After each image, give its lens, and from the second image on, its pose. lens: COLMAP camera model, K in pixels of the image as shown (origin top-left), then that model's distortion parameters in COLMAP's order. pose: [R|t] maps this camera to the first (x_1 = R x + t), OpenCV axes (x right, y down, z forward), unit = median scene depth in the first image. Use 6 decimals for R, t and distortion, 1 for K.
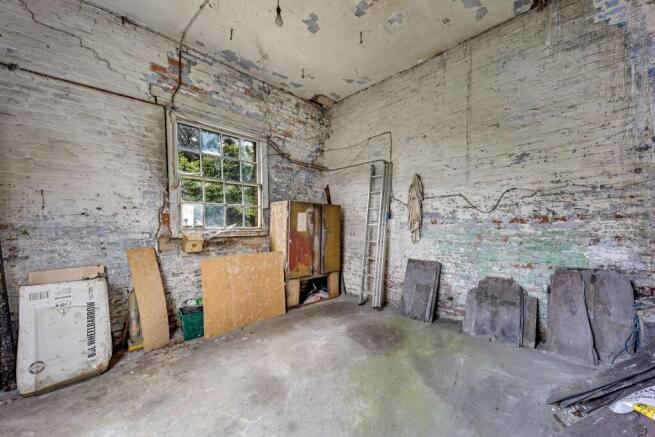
lens RADIAL K [[249.5, 0, 327.8], [0, 249.5, 222.0], [0, 0, 1]] dist [-0.000185, -0.001604]
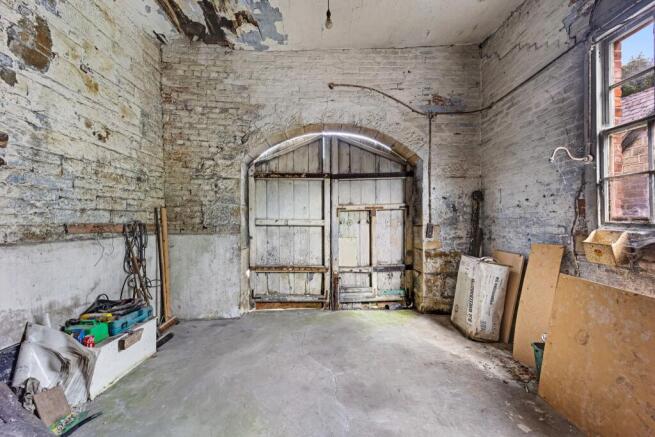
lens RADIAL K [[249.5, 0, 327.3], [0, 249.5, 217.4], [0, 0, 1]] dist [-0.000185, -0.001604]
pose [[-0.711466, 0.009224, -0.702660, 0.348904], [0.011178, 0.999936, 0.001809, 0.006697], [0.702631, -0.006567, -0.711524, 1.107566]]
